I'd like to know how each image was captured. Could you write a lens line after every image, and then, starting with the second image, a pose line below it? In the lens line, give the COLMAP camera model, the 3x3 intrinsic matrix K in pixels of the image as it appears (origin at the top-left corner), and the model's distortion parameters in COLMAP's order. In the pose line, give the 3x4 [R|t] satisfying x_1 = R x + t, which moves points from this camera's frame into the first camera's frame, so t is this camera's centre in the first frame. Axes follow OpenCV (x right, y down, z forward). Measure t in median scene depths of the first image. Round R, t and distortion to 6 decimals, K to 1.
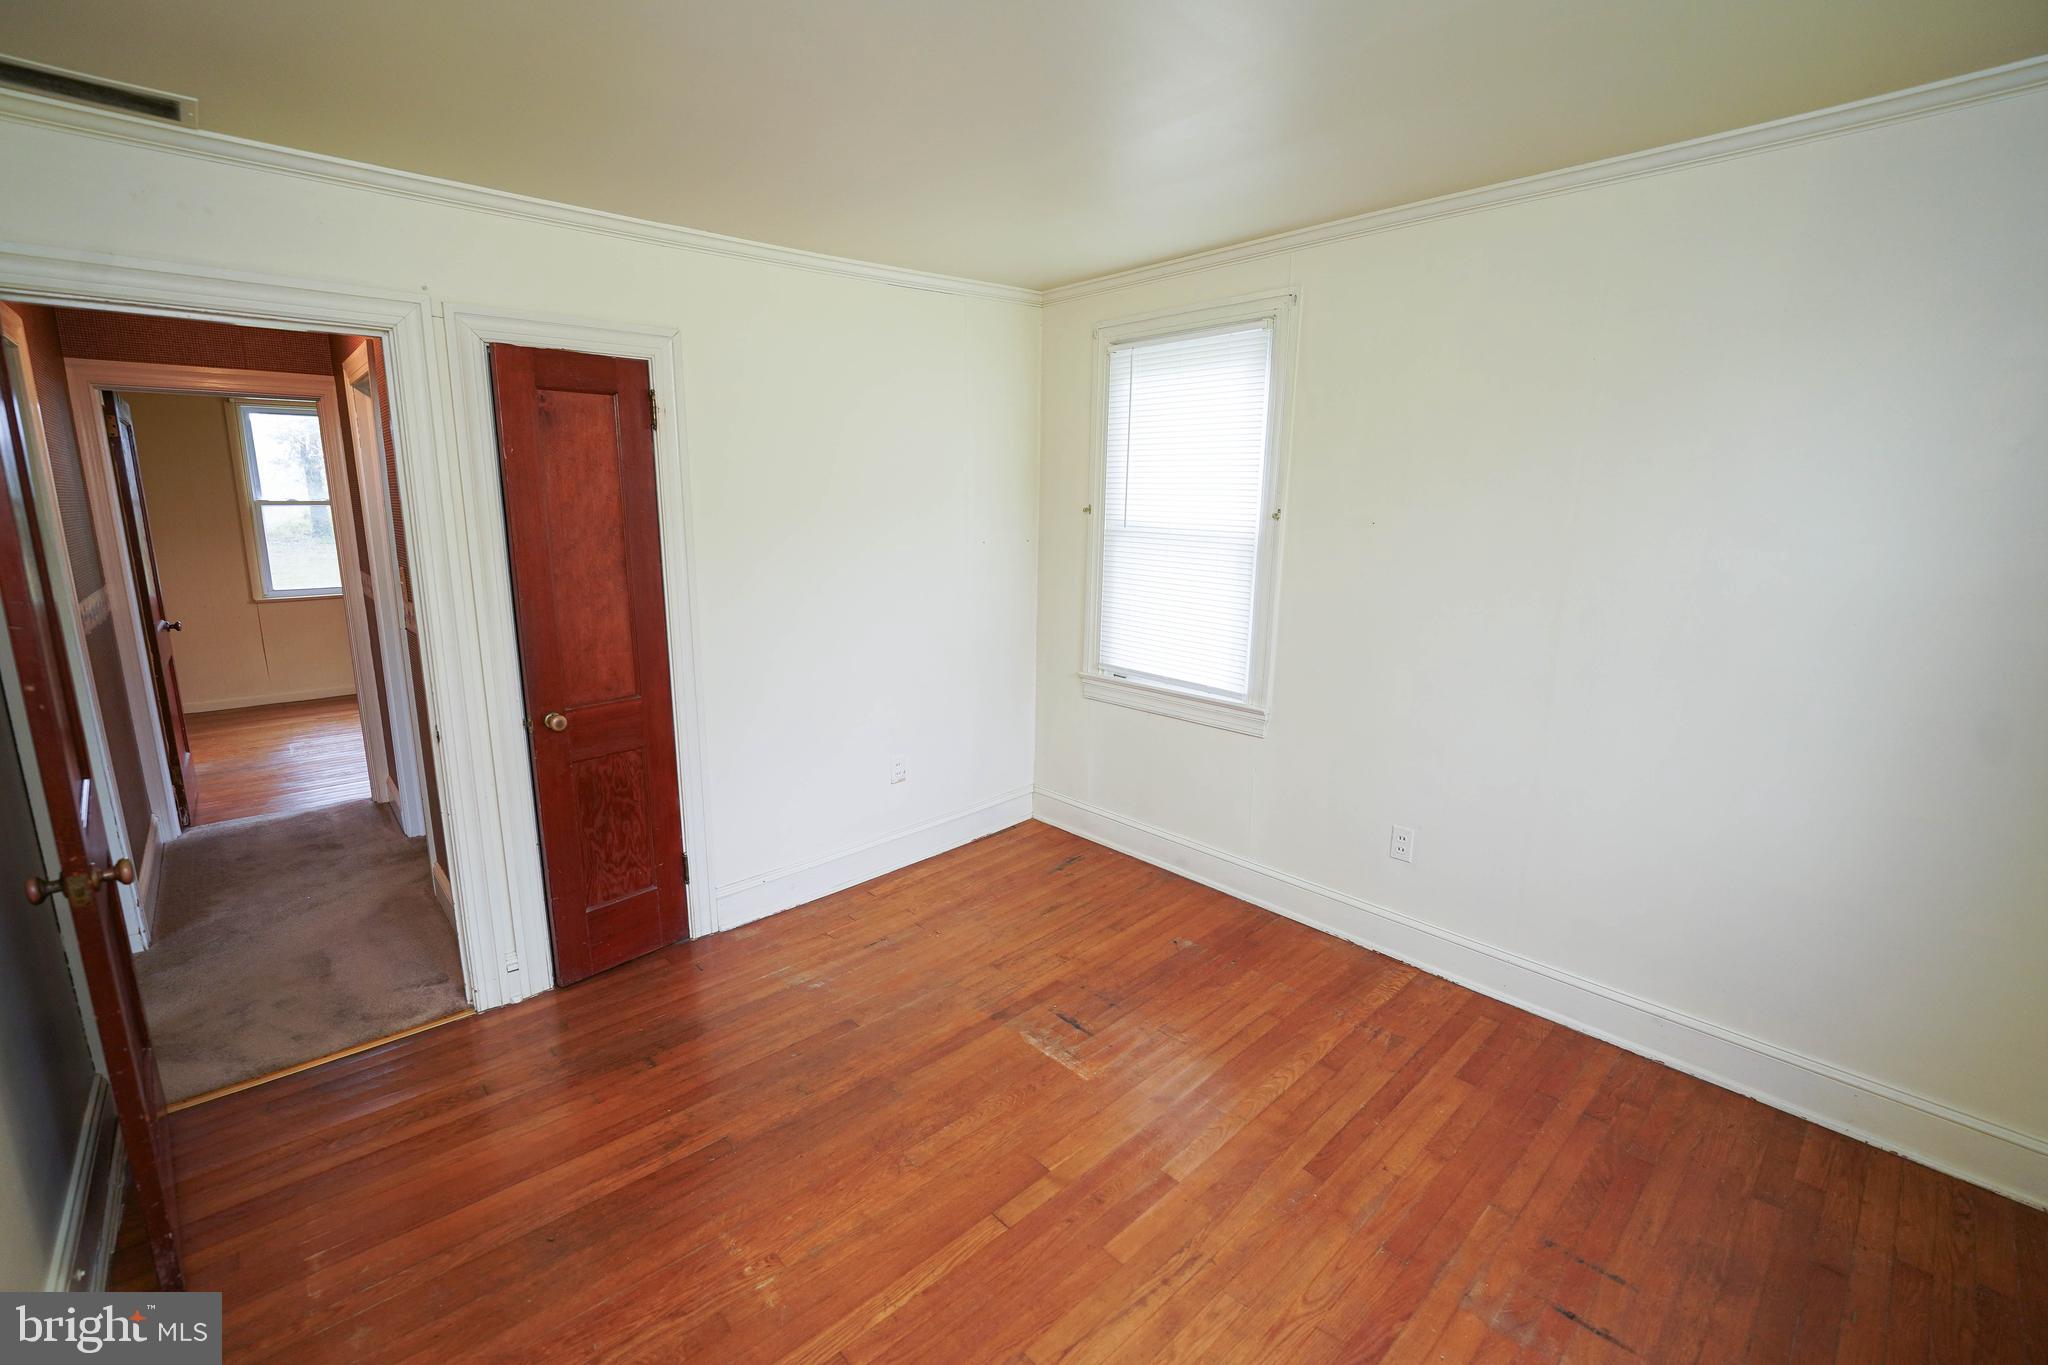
lens RADIAL K [[881.8, 0, 997.9], [0, 881.8, 683.2], [0, 0, 1]] dist [-0.020253, 0.000306]
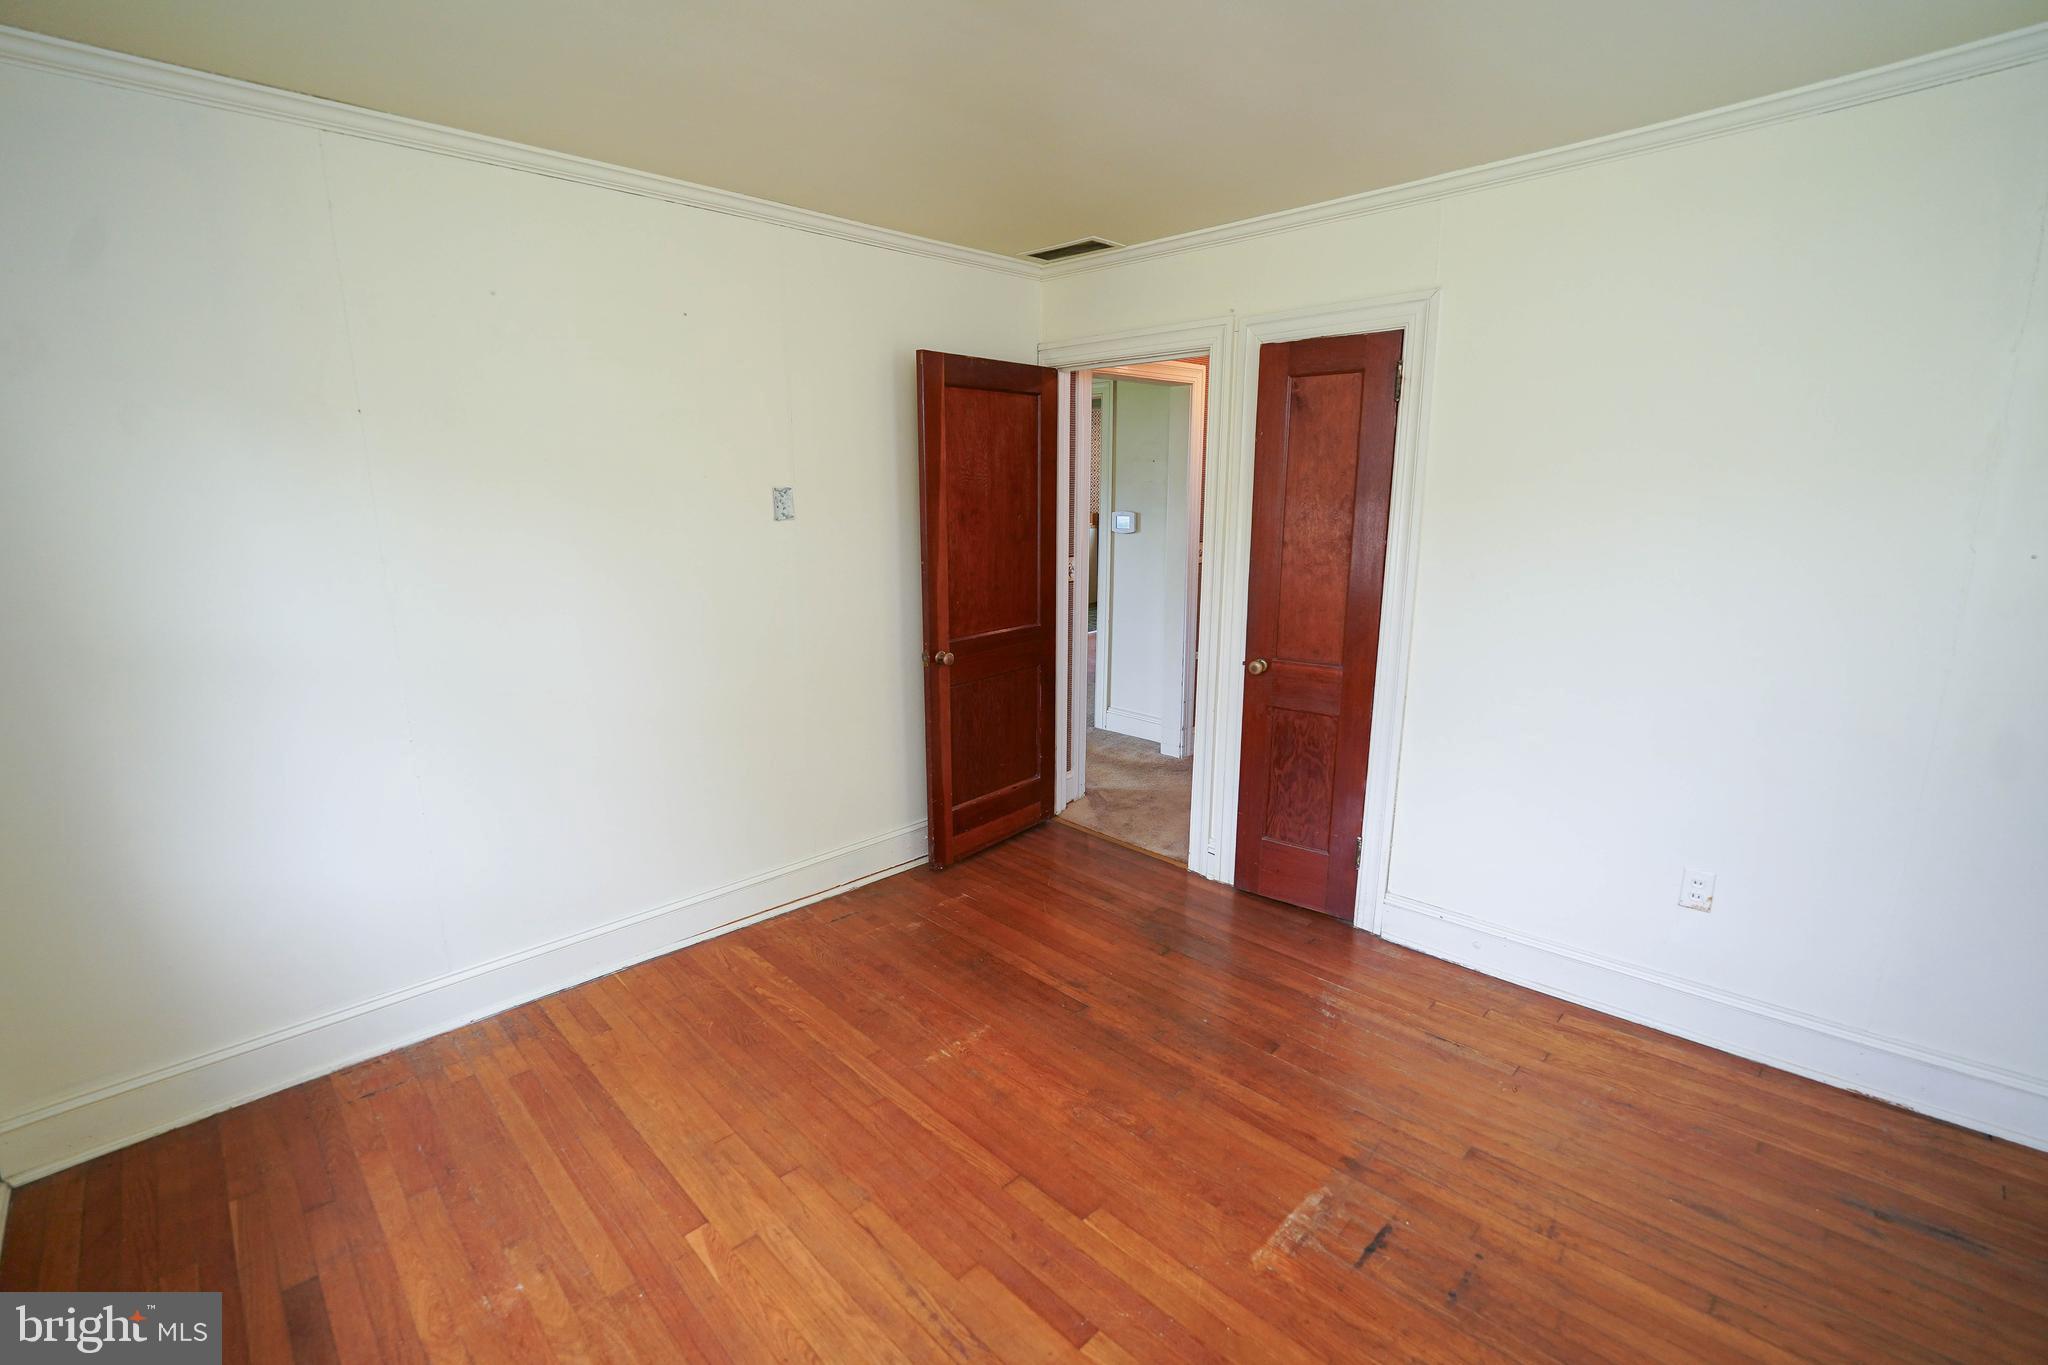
lens RADIAL K [[881.8, 0, 997.9], [0, 881.8, 683.2], [0, 0, 1]] dist [-0.020253, 0.000306]
pose [[0.037112, 0.220492, -0.974682, 0.595453], [-0.193769, 0.958431, 0.209438, -0.107128], [0.980345, 0.181091, 0.078294, 0.544113]]
